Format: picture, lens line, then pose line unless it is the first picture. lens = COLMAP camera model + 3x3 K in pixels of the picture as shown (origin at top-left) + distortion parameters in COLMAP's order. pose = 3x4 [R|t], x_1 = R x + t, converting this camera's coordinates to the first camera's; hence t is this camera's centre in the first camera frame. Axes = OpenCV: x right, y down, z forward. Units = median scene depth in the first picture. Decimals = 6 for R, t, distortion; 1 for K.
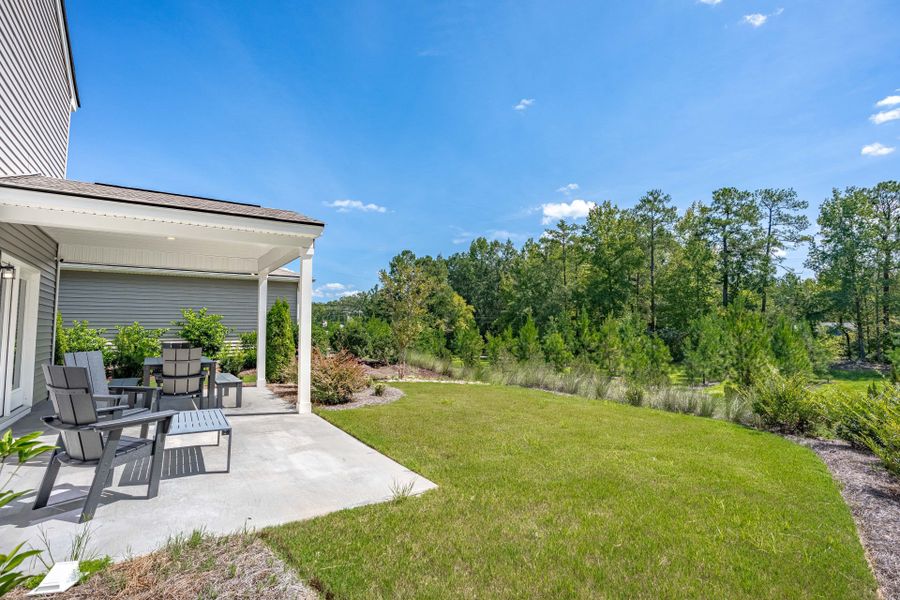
lens RADIAL K [[415.2, 0, 451.0], [0, 415.2, 297.1], [0, 0, 1]] dist [-0.068063, 0.024409]
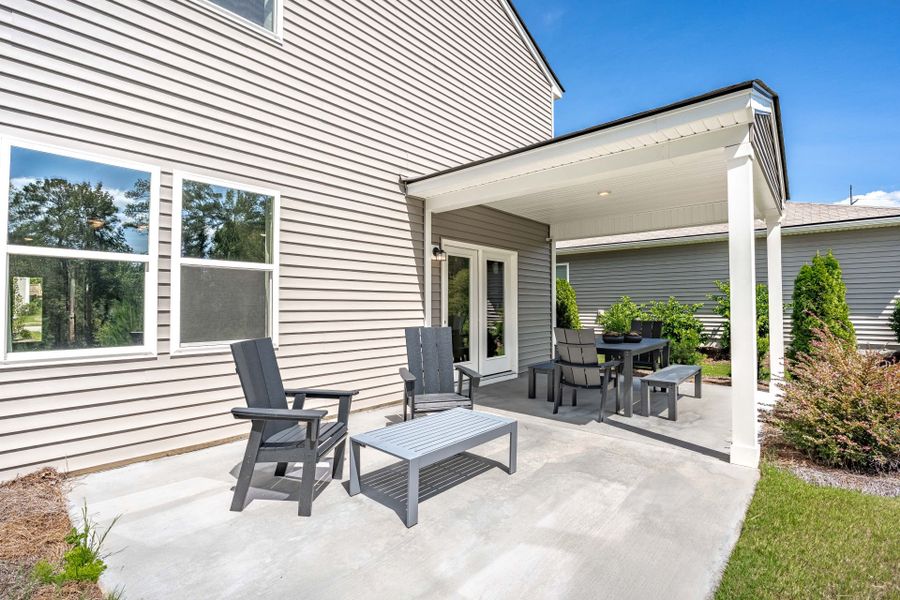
lens RADIAL K [[423.8, 0, 450.0], [0, 423.8, 300.0], [0, 0, 1]] dist [-0.033780, 0.000303]
pose [[0.248299, -0.009186, -0.968640, 0.064673], [0.075260, 0.997115, 0.009836, 0.042349], [0.965755, -0.075343, 0.248274, 0.532080]]
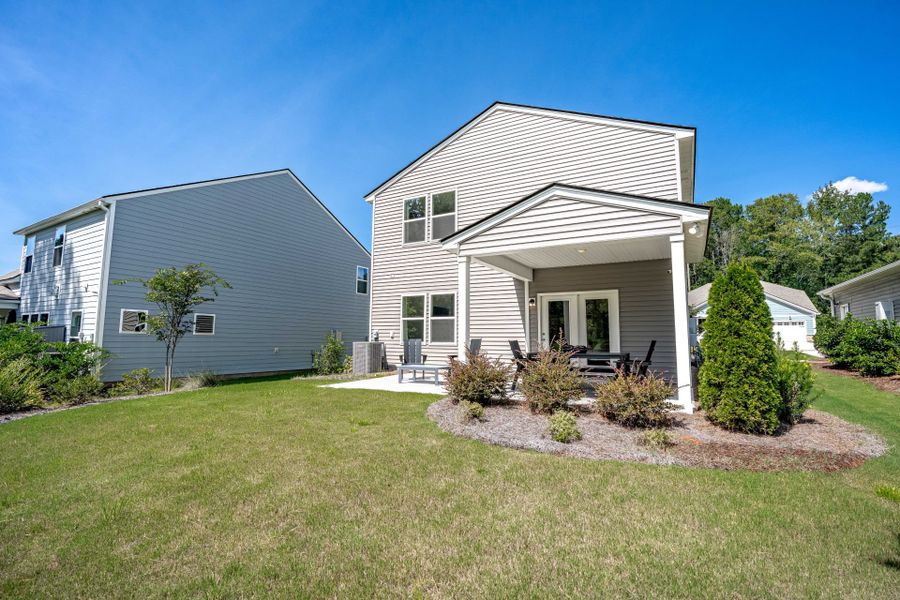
lens RADIAL K [[415.2, 0, 451.0], [0, 415.2, 297.1], [0, 0, 1]] dist [-0.068063, 0.024409]
pose [[-0.899554, -0.048391, -0.434121, 0.201556], [0.030517, 0.984454, -0.172972, 0.216926], [0.435742, -0.168846, -0.884093, 2.168208]]
